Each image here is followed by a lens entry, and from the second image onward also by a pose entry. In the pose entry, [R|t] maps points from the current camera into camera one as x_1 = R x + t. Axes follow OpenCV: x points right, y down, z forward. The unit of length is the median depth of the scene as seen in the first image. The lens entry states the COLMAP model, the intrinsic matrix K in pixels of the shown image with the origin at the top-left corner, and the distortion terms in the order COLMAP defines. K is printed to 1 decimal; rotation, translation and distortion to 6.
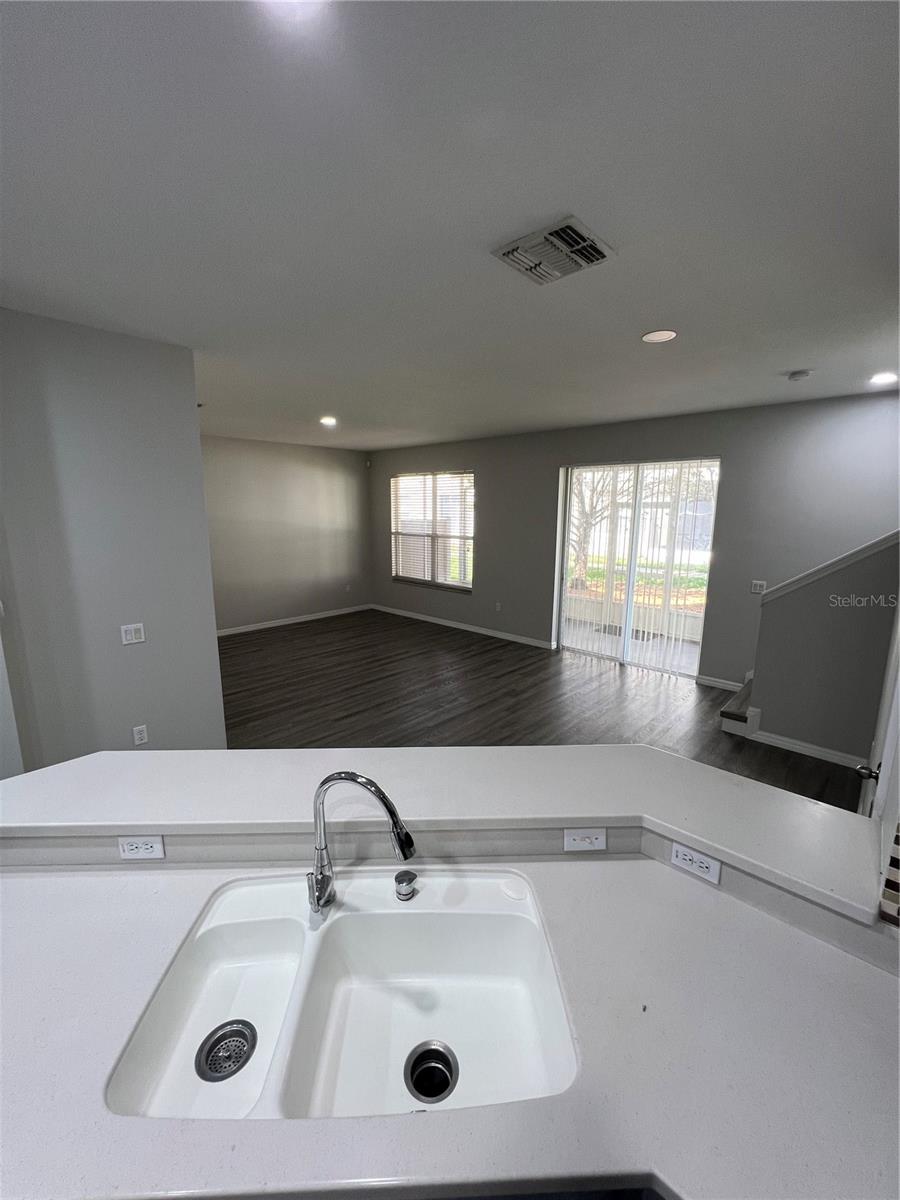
lens RADIAL K [[479.7, 0, 450.0], [0, 479.7, 600.0], [0, 0, 1]] dist [-0.003202, 0.000167]
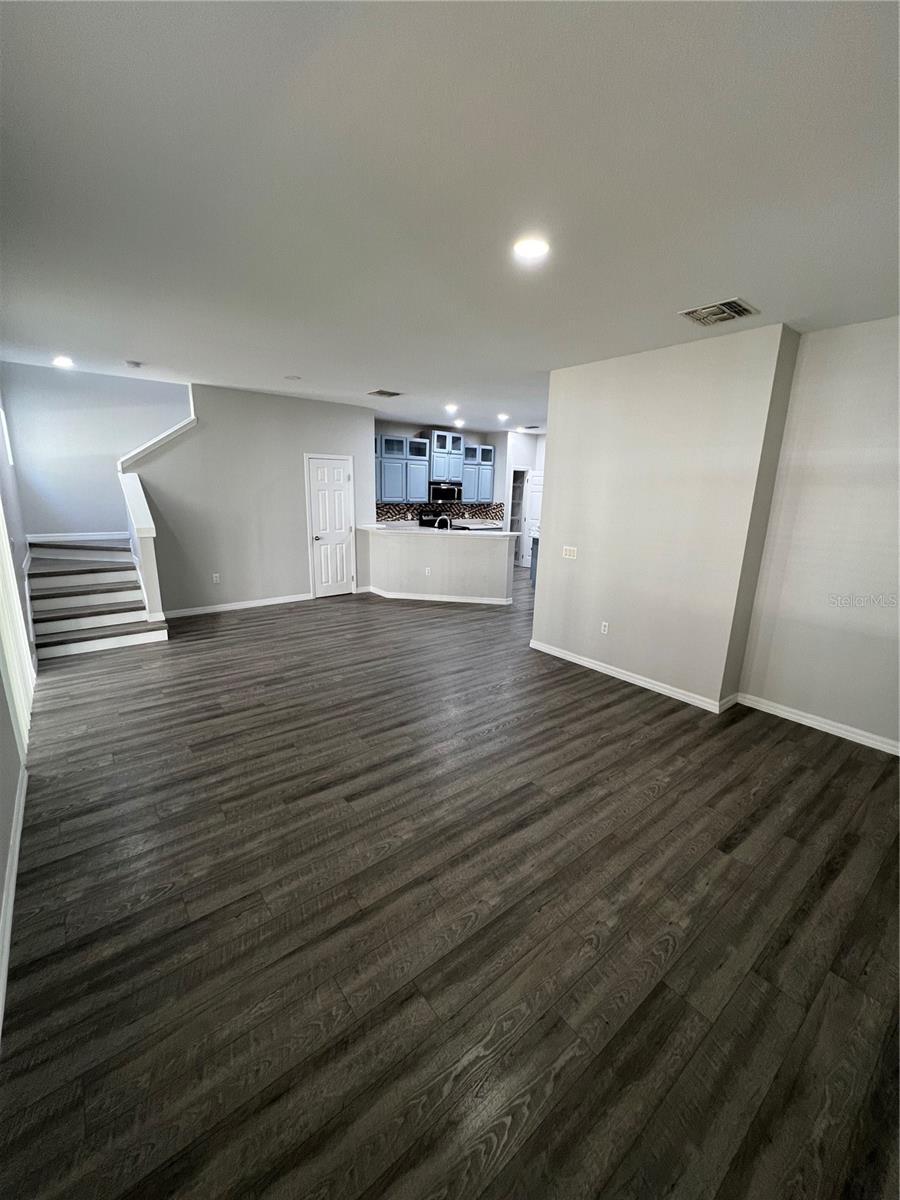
lens RADIAL K [[473.8, 0, 450.0], [0, 473.8, 600.0], [0, 0, 1]] dist [-0.001515, -0.000034]
pose [[-0.987750, -0.067974, 0.140460, -0.226284], [-0.003593, 0.909804, 0.415023, -0.229457], [-0.156002, 0.409434, -0.898903, 1.303948]]
